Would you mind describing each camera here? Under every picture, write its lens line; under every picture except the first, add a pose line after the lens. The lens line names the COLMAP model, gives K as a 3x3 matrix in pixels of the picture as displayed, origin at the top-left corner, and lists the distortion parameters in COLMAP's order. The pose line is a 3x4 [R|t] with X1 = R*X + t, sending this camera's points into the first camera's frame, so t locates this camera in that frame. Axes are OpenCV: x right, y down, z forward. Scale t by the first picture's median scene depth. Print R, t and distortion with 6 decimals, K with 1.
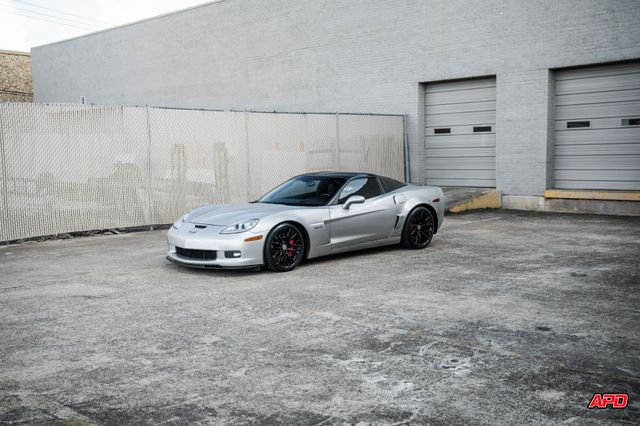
lens RADIAL K [[744.8, 0, 320.8], [0, 744.8, 214.1], [0, 0, 1]] dist [0.083515, 0.037827]
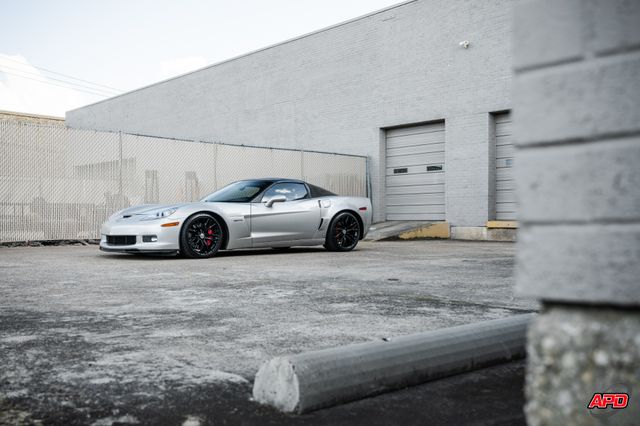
lens RADIAL K [[657.3, 0, 317.6], [0, 657.3, 211.6], [0, 0, 1]] dist [0.022093, 0.033258]
pose [[0.999442, 0.018404, -0.027877, 0.077644], [-0.021048, 0.994989, -0.097739, 0.053797], [0.025939, 0.098271, 0.994822, 0.034720]]
